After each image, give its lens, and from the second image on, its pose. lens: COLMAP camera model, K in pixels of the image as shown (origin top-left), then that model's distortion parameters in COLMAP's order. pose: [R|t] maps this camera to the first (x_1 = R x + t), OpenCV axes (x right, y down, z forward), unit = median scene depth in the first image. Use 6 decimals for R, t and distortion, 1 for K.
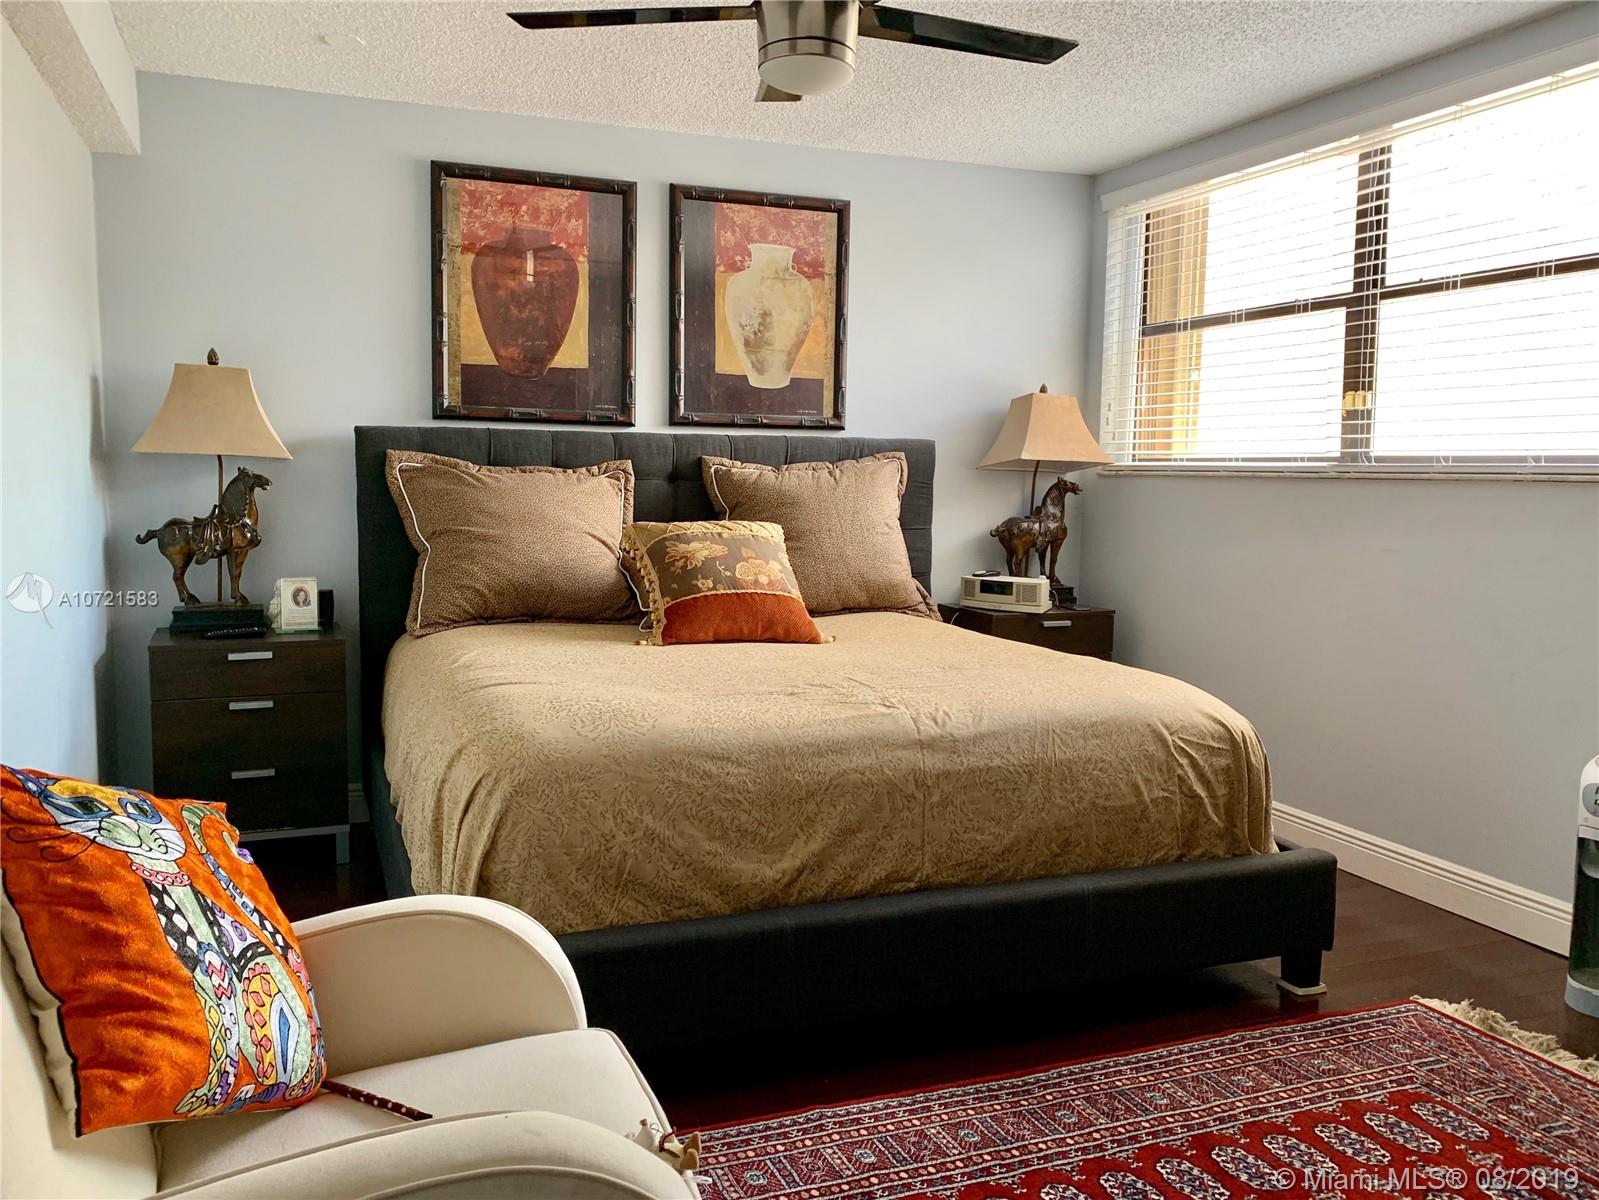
lens RADIAL K [[1297.8, 0, 799.5], [0, 1297.8, 600.0], [0, 0, 1]] dist [0.028949, -0.005458]
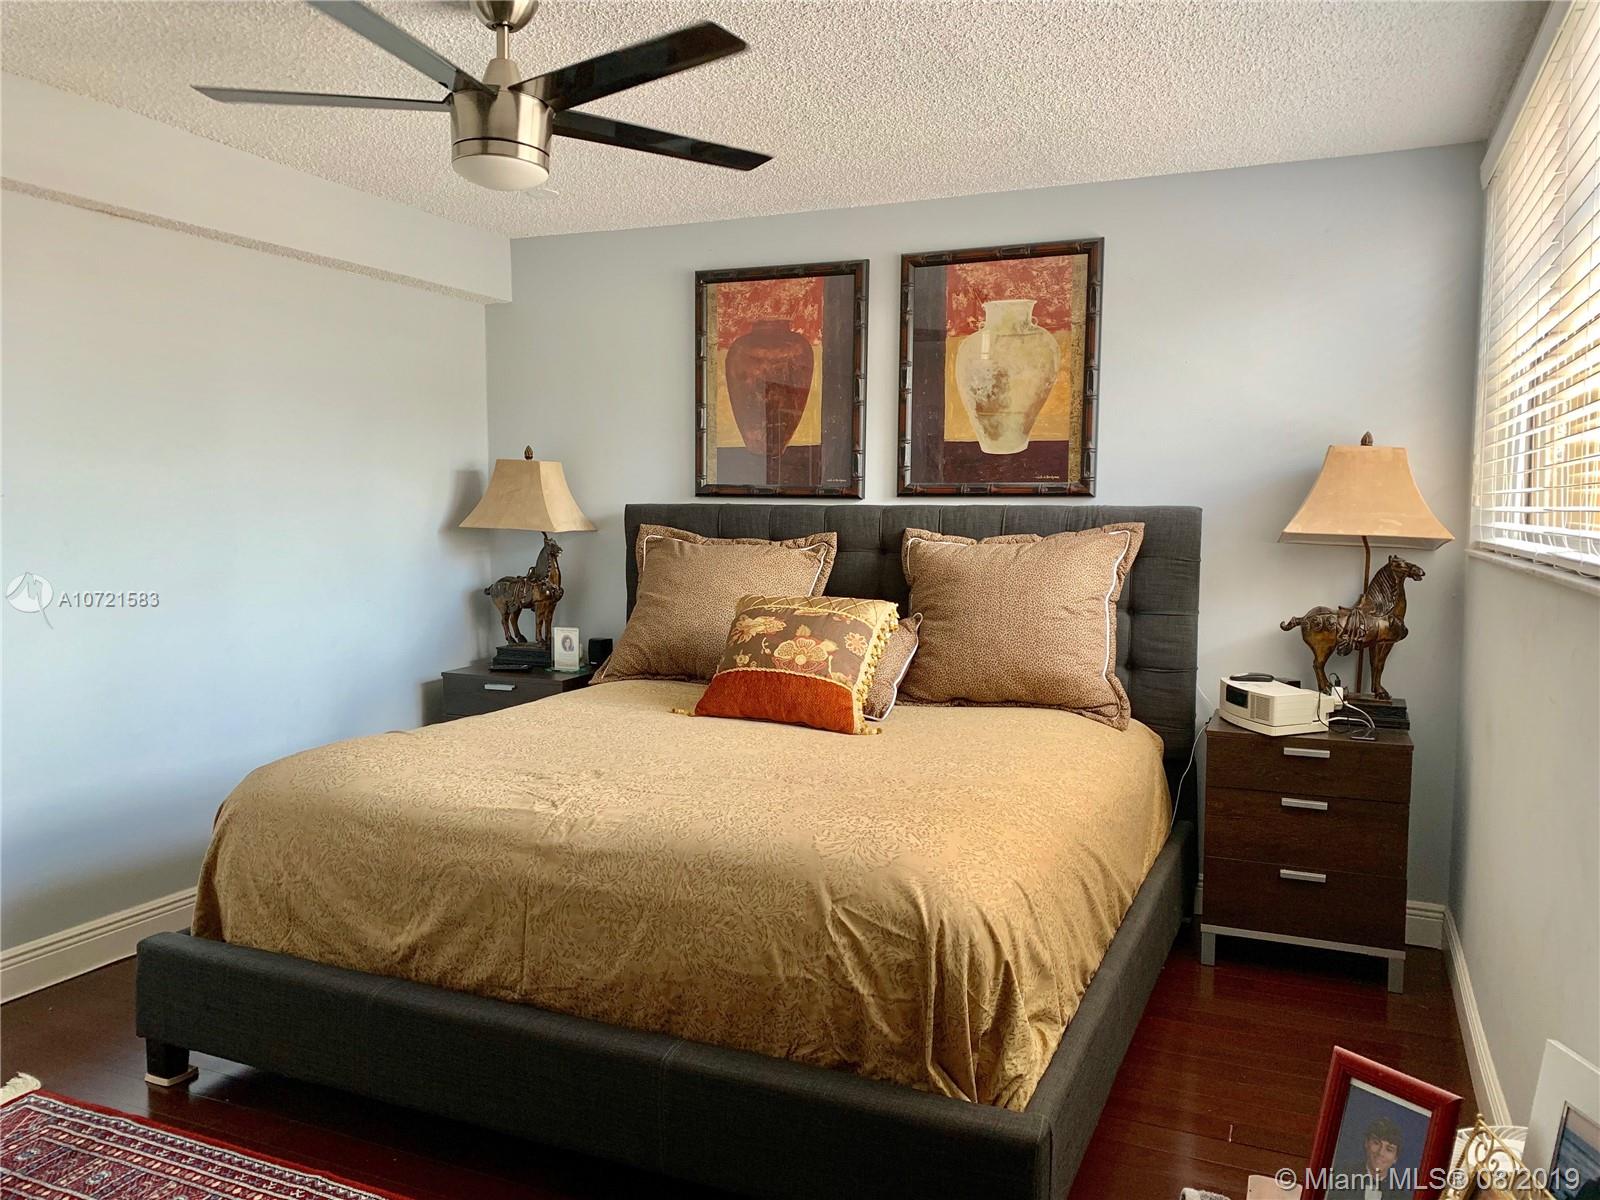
lens RADIAL K [[1207.3, 0, 797.5], [0, 1207.3, 590.9], [0, 0, 1]] dist [0.166141, -0.551934]
pose [[0.704688, 0.040748, -0.708346, 0.538170], [-0.066493, 0.997748, -0.008754, -0.052281], [0.706394, 0.053269, 0.705811, 0.313416]]
